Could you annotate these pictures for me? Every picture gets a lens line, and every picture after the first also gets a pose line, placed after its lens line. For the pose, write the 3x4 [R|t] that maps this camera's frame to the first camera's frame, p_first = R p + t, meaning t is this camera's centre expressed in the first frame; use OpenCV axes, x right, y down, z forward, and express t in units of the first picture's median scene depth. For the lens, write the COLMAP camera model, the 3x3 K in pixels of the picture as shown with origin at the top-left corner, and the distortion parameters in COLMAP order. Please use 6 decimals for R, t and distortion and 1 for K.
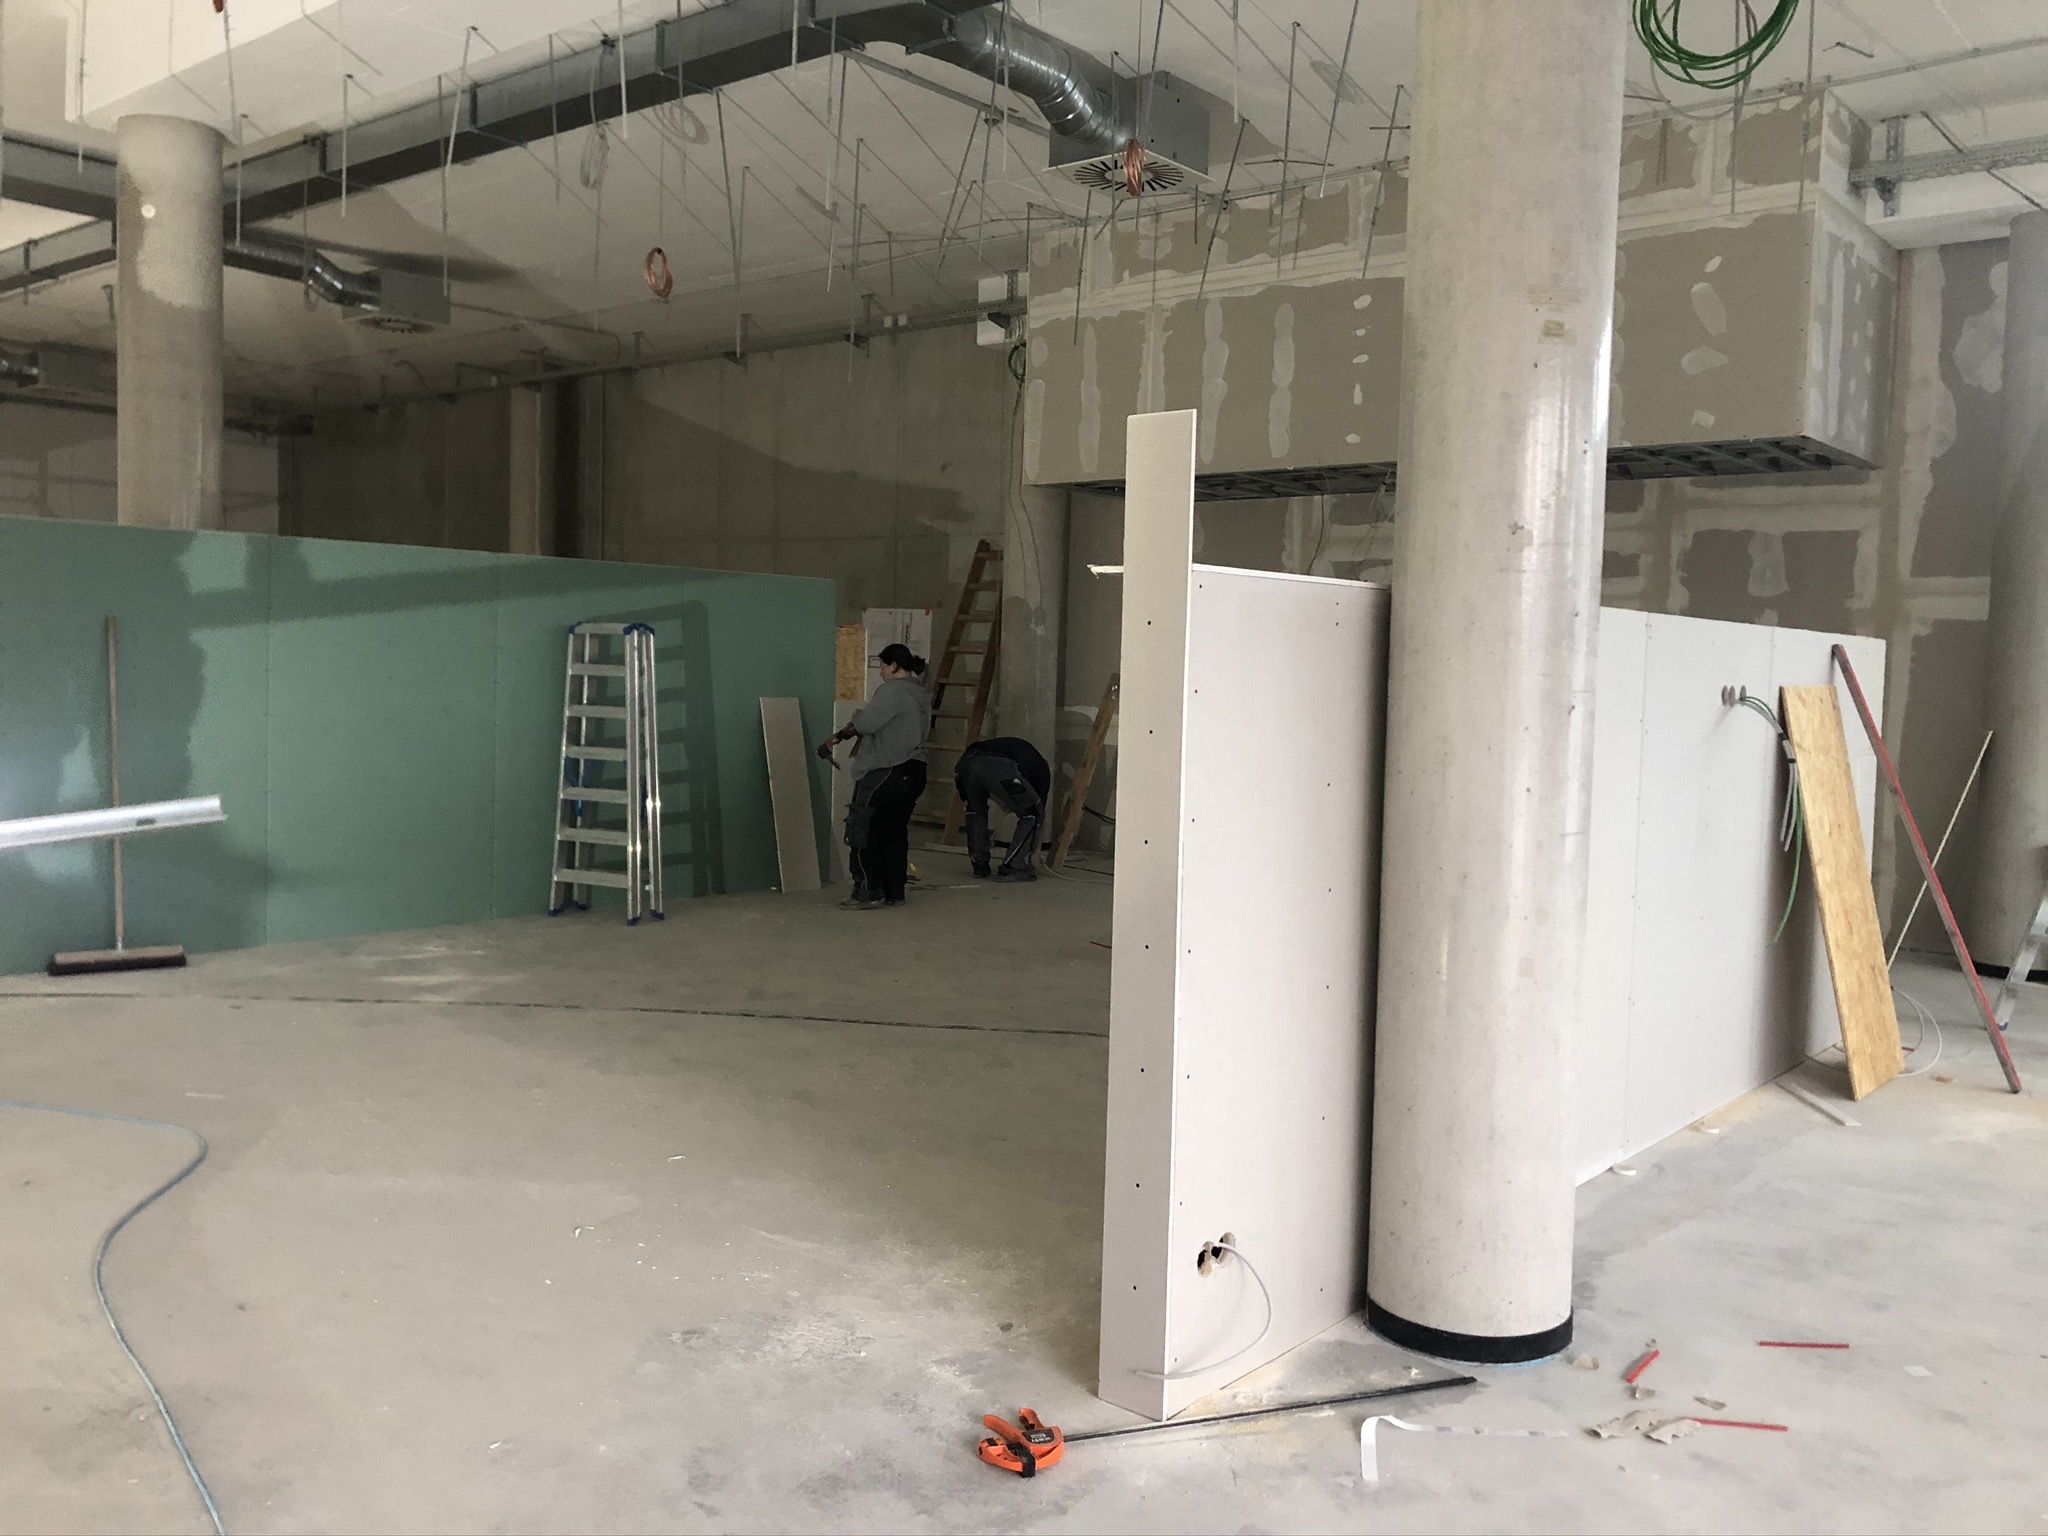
lens RADIAL K [[1728.5, 0, 1024.0], [0, 1728.5, 768.0], [0, 0, 1]] dist [0.027993, 0.003107]
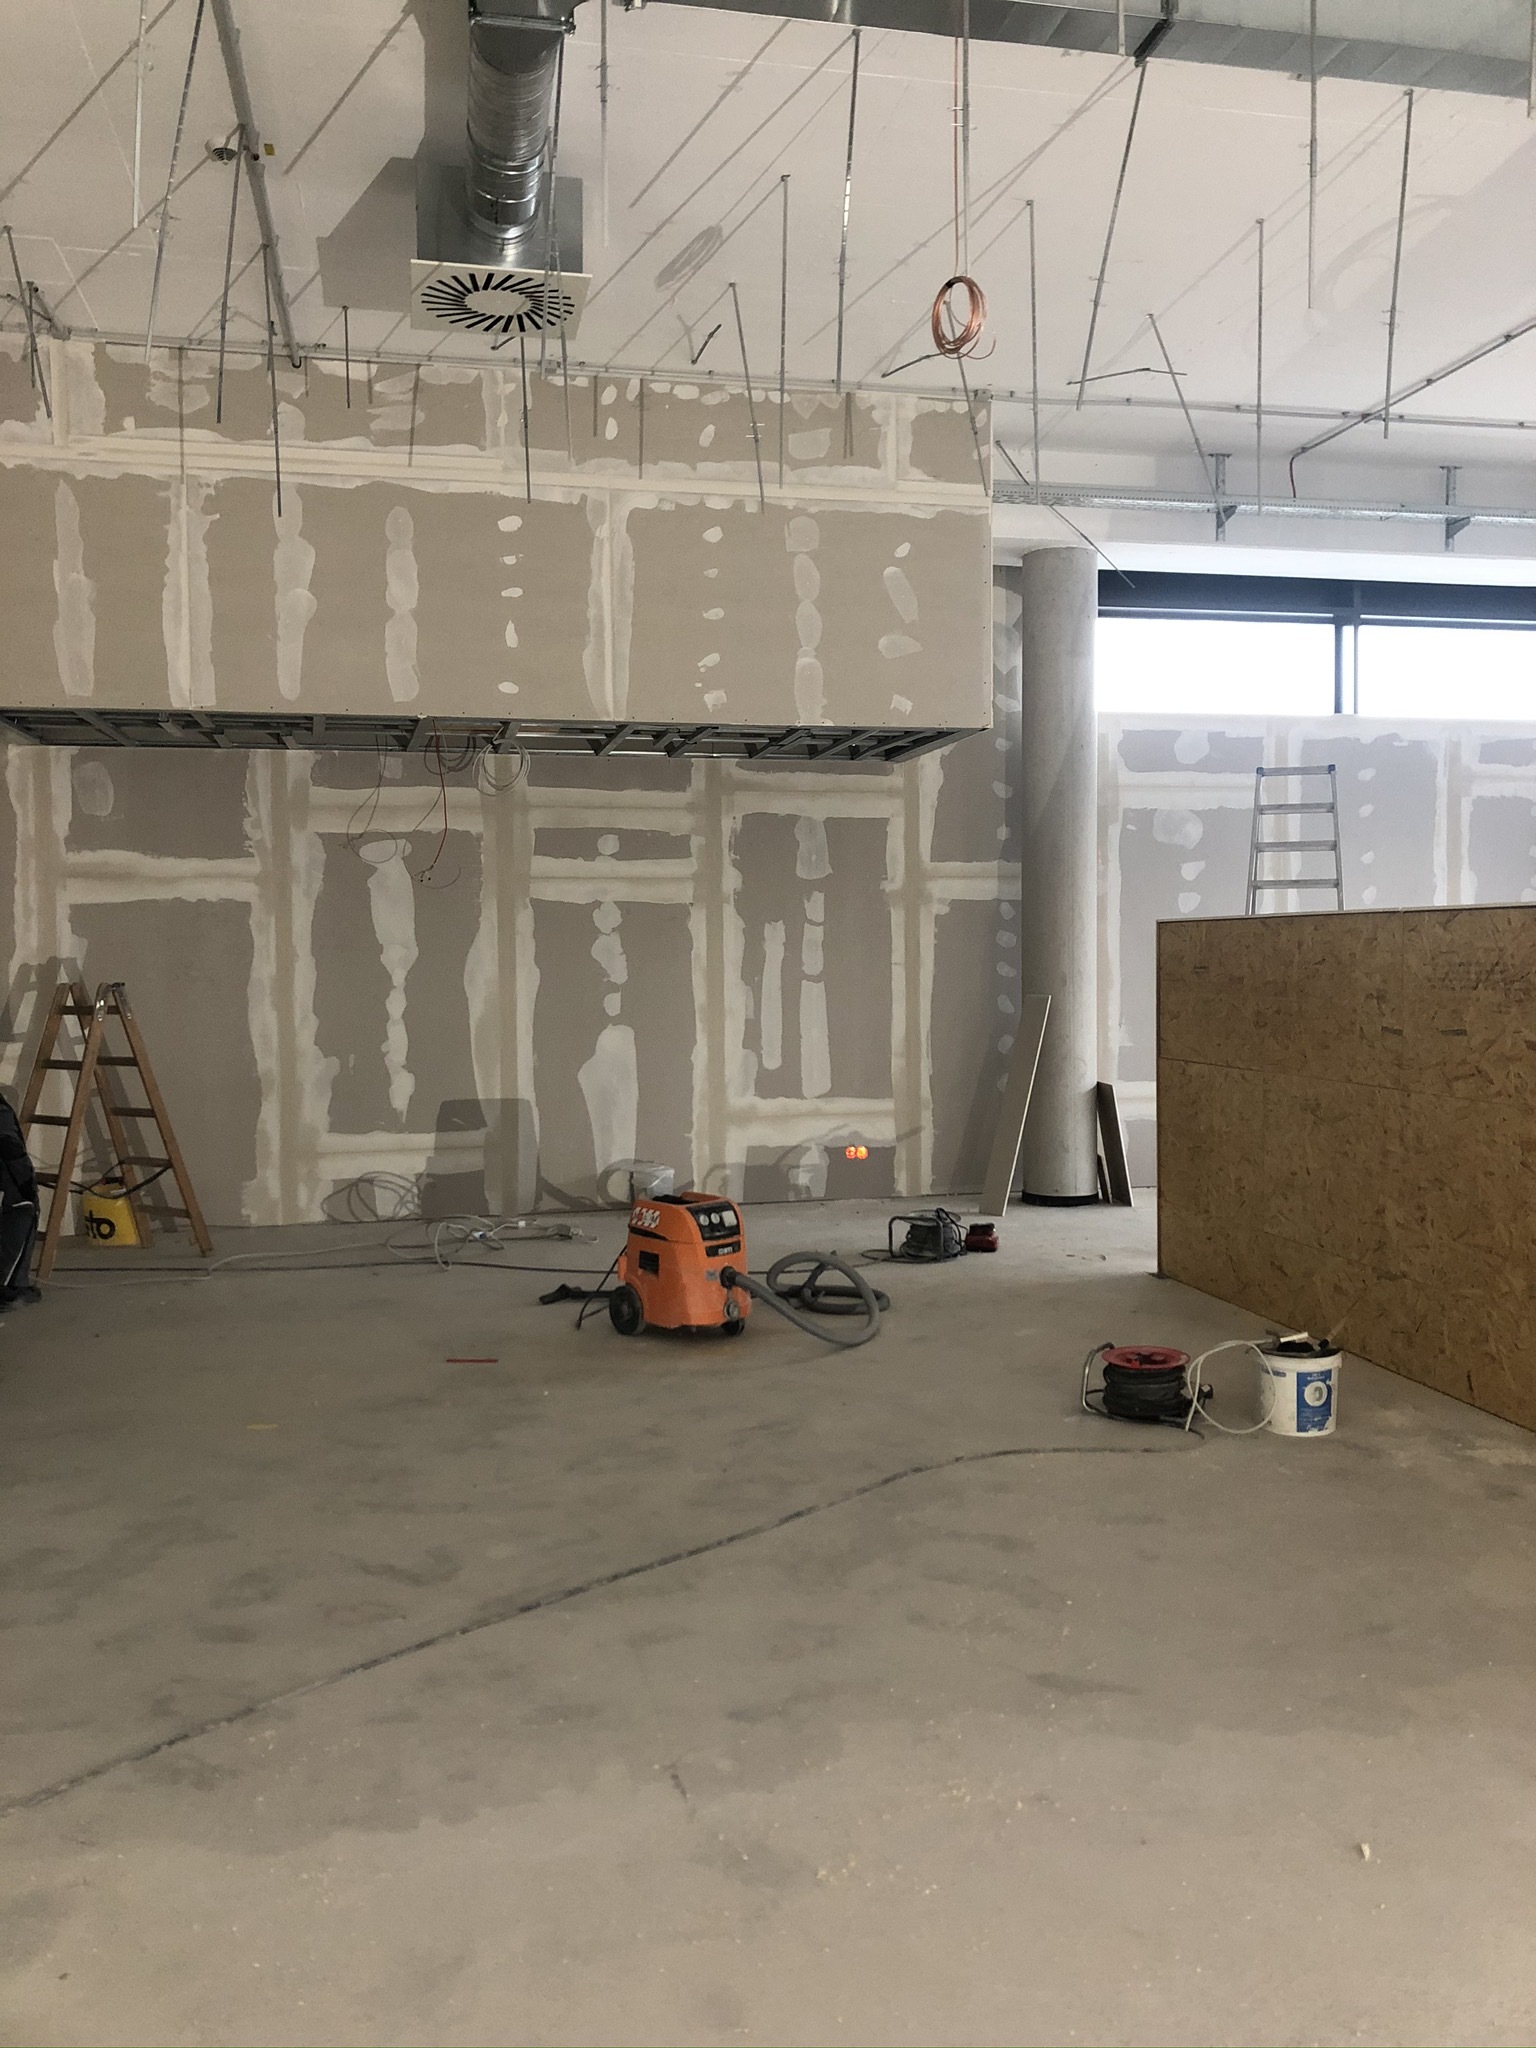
lens RADIAL K [[1728.5, 0, 768.0], [0, 1728.5, 1024.0], [0, 0, 1]] dist [0.027993, 0.003107]
pose [[0.607623, -0.065904, 0.791487, -0.387865], [0.071357, 0.997051, 0.028240, -0.043578], [-0.791014, 0.039319, 0.610534, 0.392875]]
